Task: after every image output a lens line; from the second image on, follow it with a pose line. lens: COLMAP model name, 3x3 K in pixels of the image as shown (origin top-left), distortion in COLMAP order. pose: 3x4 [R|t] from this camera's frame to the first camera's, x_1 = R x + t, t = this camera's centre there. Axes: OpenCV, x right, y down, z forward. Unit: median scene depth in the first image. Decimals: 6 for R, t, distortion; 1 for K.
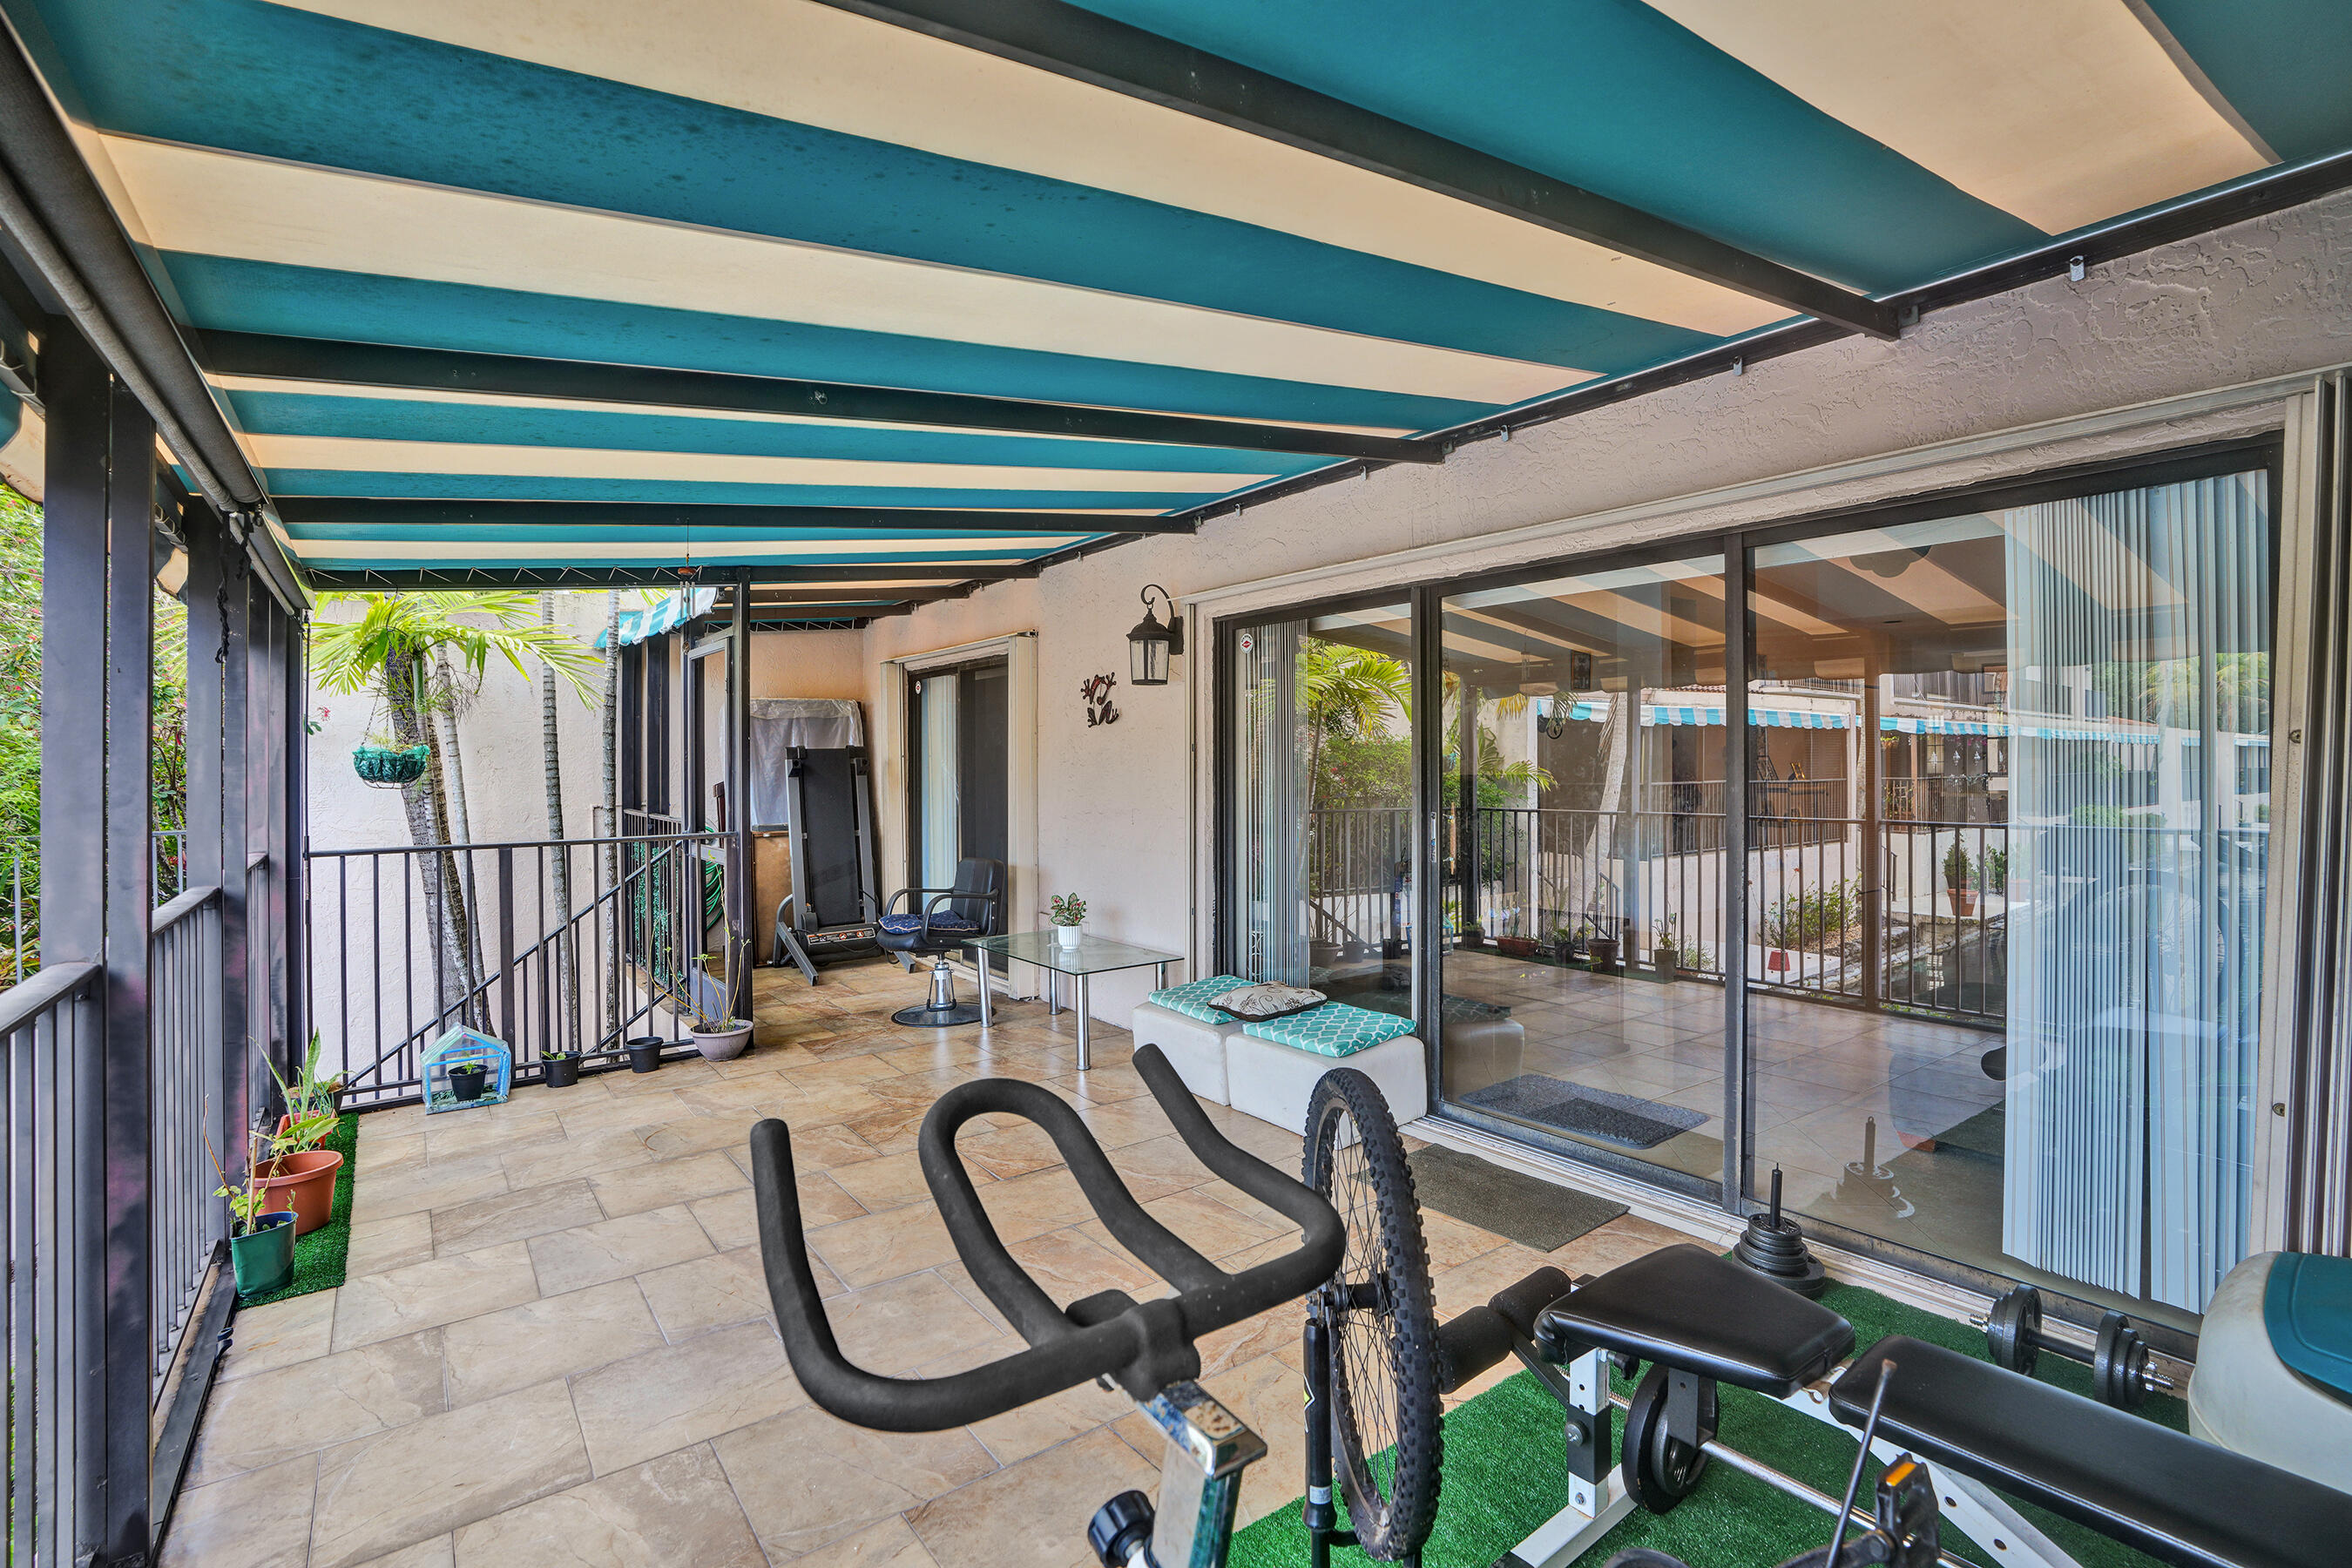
lens RADIAL K [[1107.0, 0, 1181.3], [0, 1107.0, 773.3], [0, 0, 1]] dist [-0.076582, 0.029663]
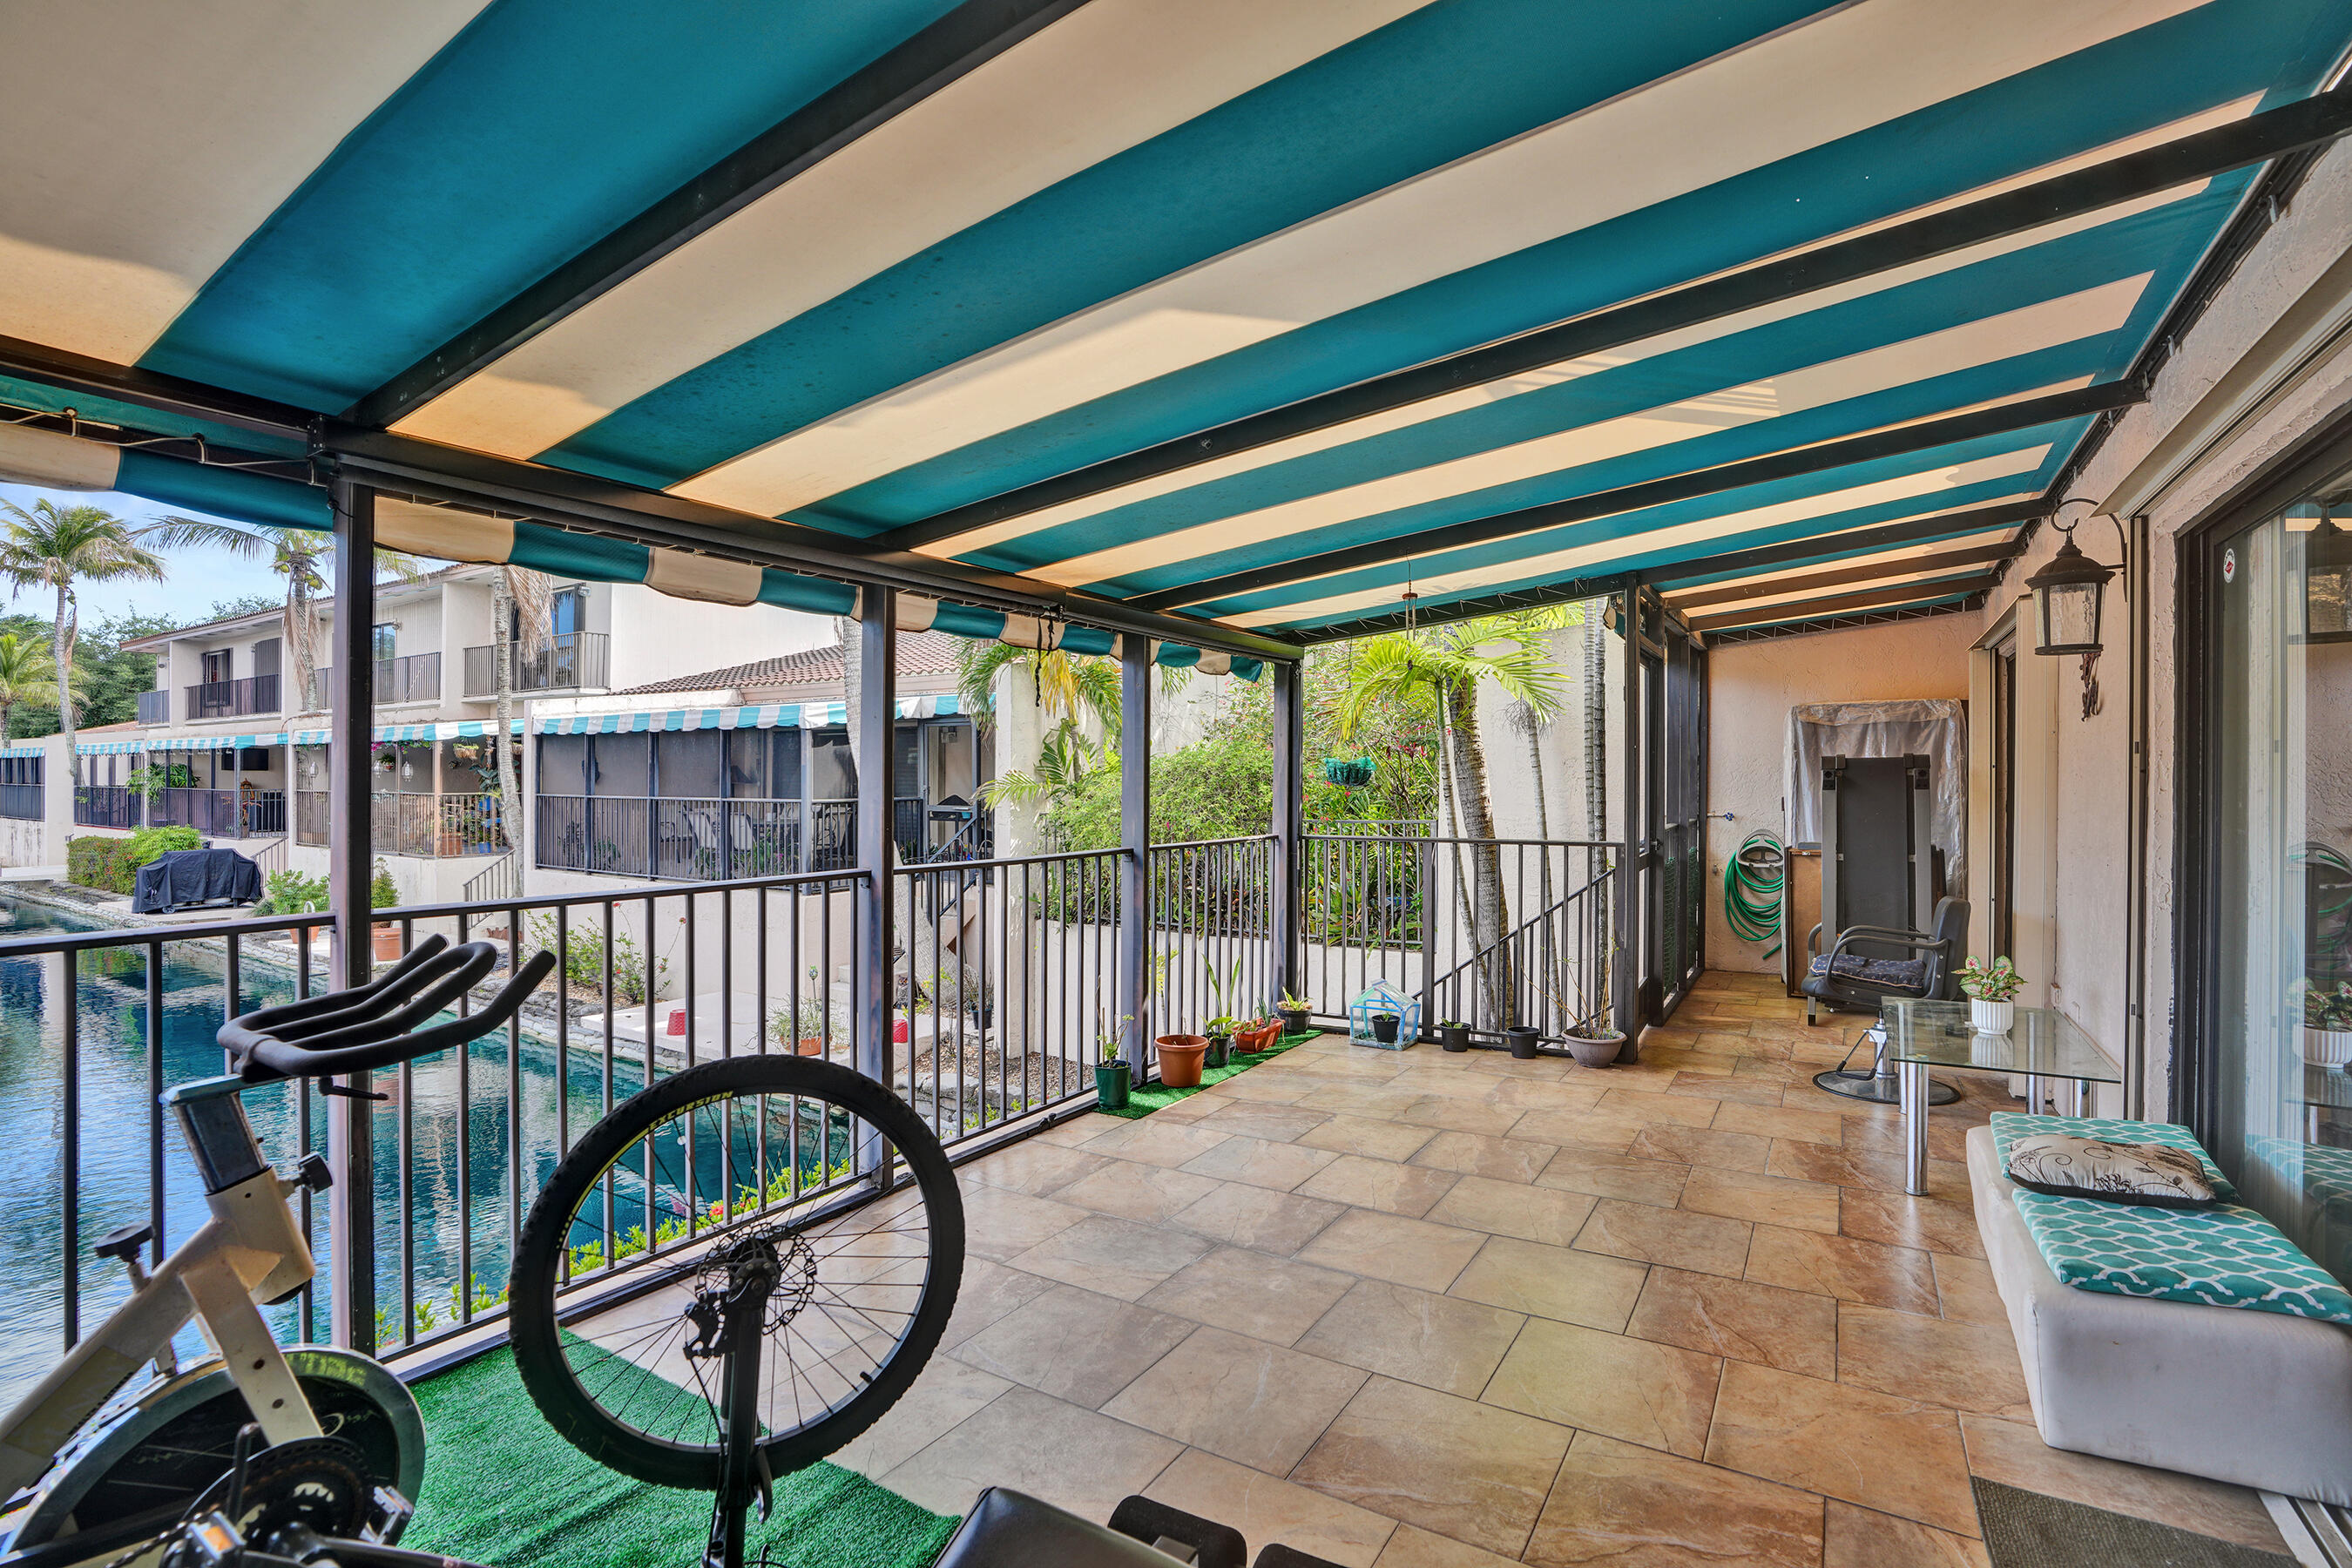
lens RADIAL K [[1092.0, 0, 1184.3], [0, 1092.0, 782.6], [0, 0, 1]] dist [-0.070942, 0.028880]
pose [[0.371331, 0.009917, -0.928447, 0.417317], [-0.014851, 0.999878, 0.004740, 0.001802], [0.928382, 0.012029, 0.371434, 0.320995]]
